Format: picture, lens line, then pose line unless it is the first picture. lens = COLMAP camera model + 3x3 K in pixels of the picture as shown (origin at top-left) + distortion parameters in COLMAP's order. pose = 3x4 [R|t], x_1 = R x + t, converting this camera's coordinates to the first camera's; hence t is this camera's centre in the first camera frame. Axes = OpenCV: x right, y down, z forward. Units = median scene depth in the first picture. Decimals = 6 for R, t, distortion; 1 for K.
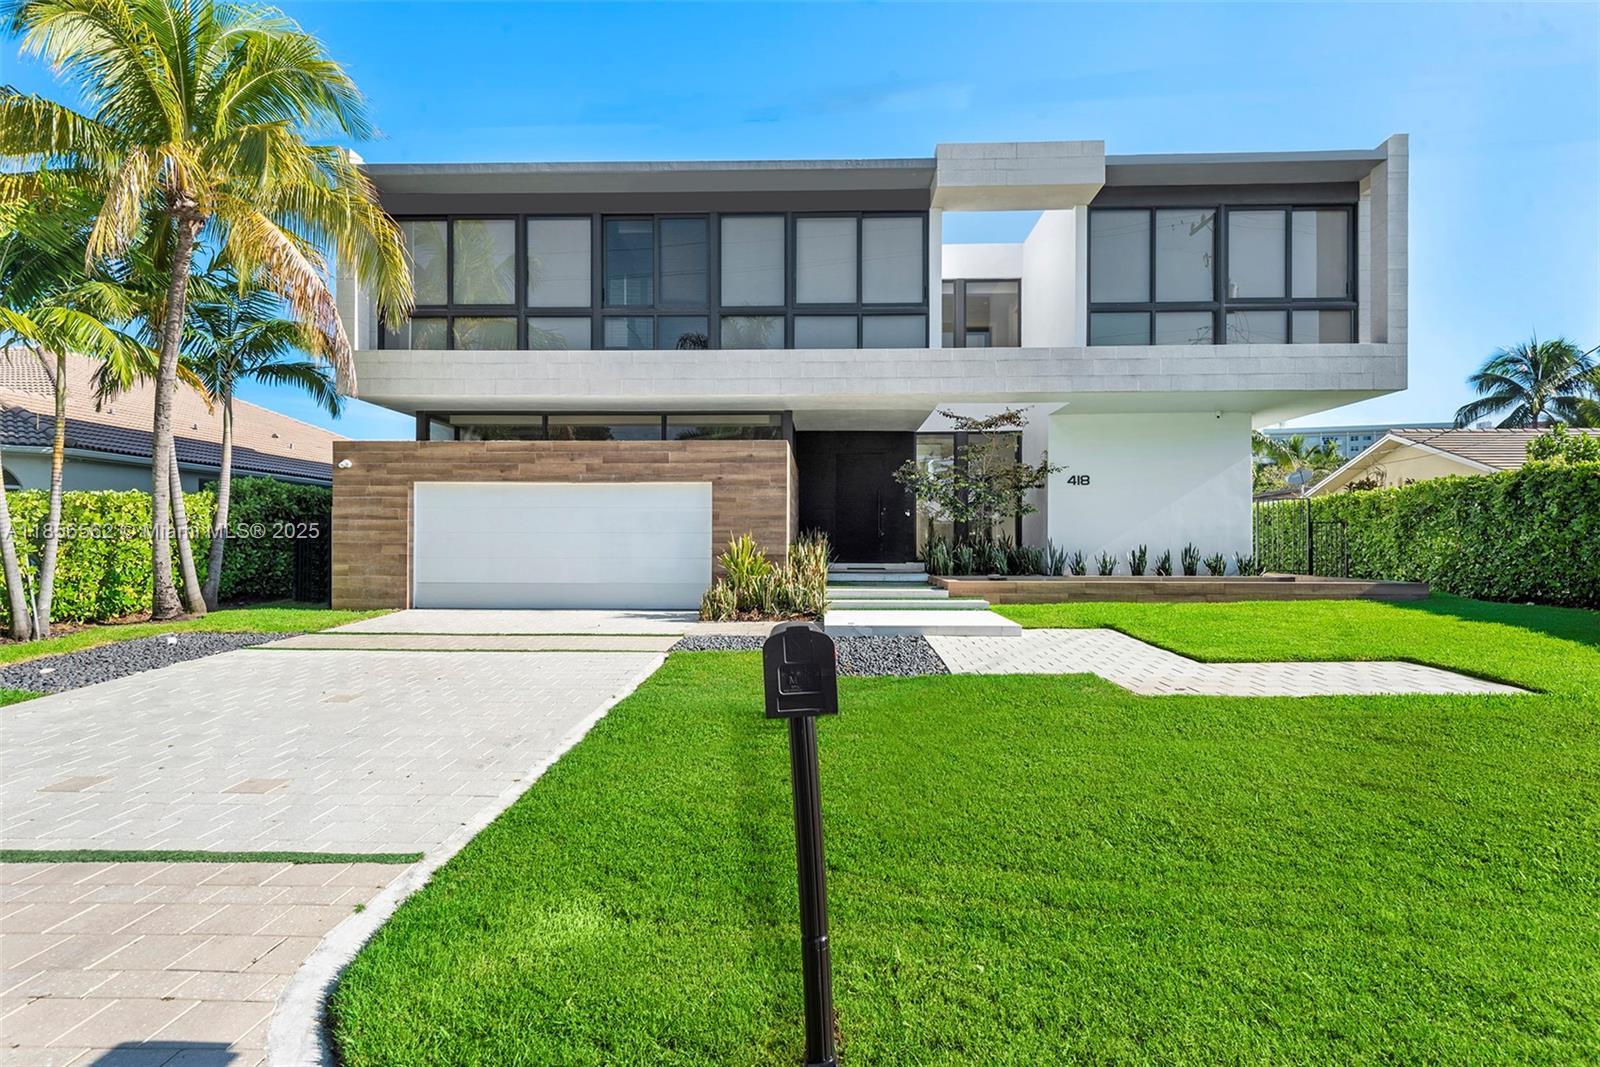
lens RADIAL K [[895.1, 0, 798.1], [0, 895.1, 543.4], [0, 0, 1]] dist [0.014360, -0.000448]
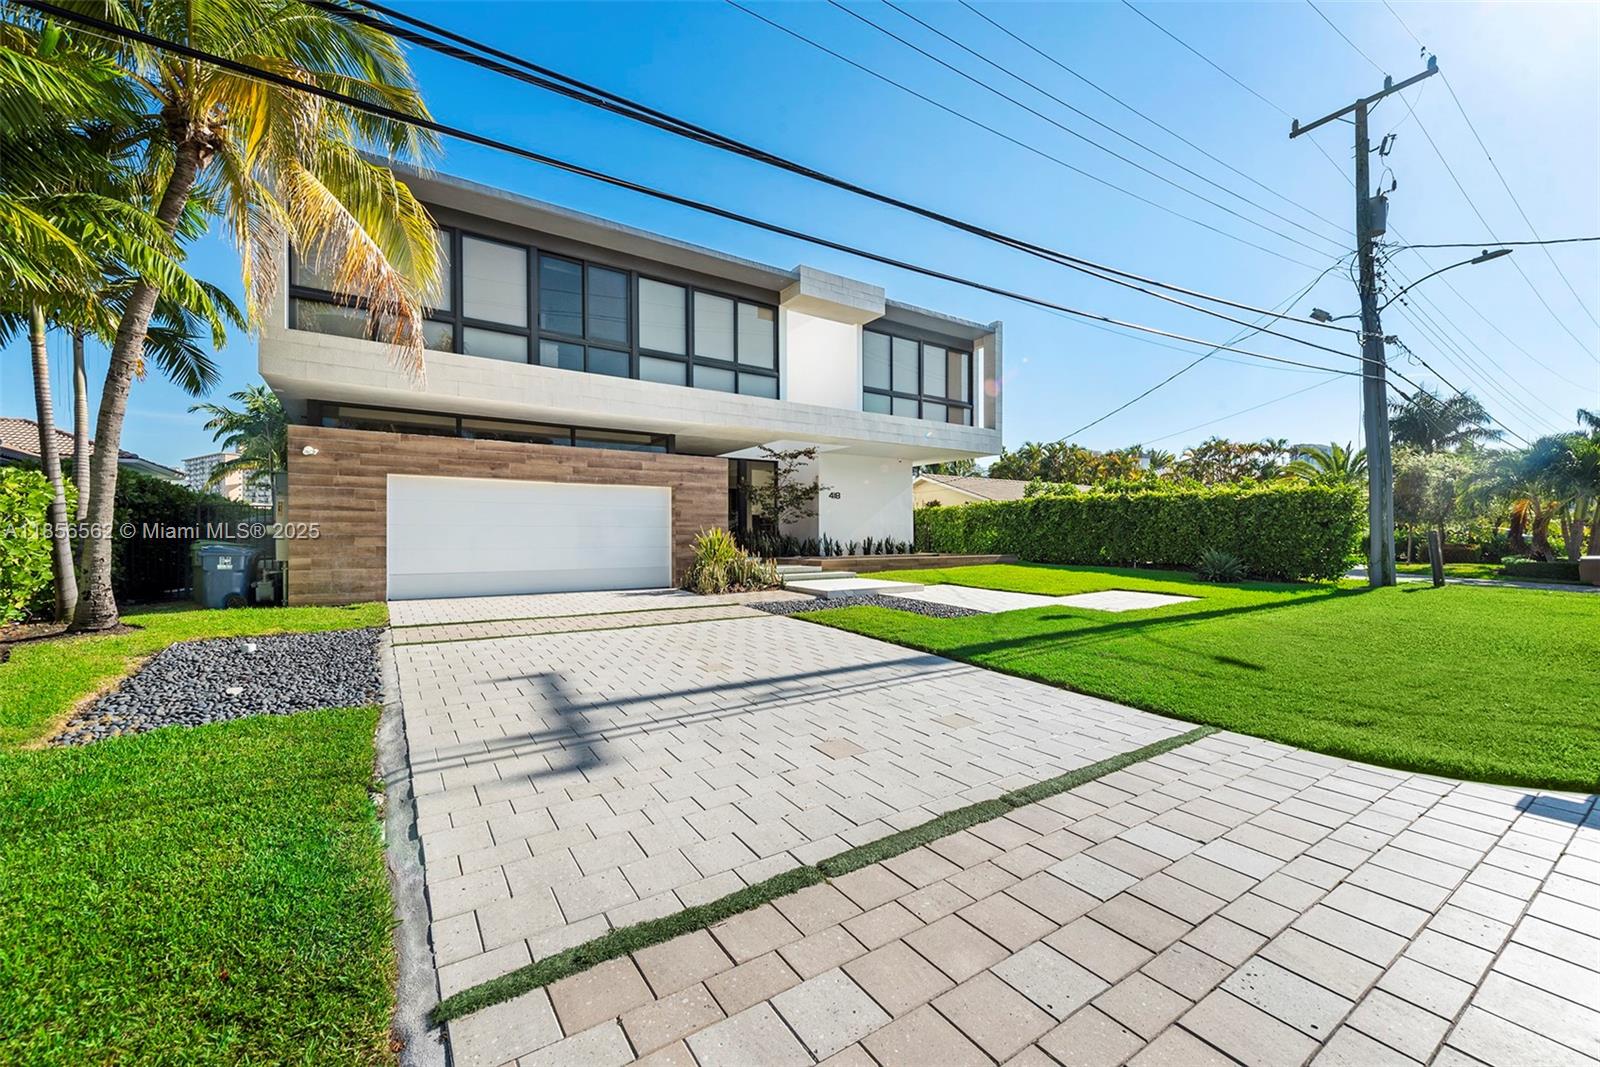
lens RADIAL K [[629.4, 0, 798.4], [0, 629.4, 539.0], [0, 0, 1]] dist [0.001188, -0.000154]
pose [[0.811618, -0.004456, 0.584172, -0.470293], [0.001729, 0.999985, 0.005225, 0.001060], [-0.584187, -0.003230, 0.811613, 0.165554]]
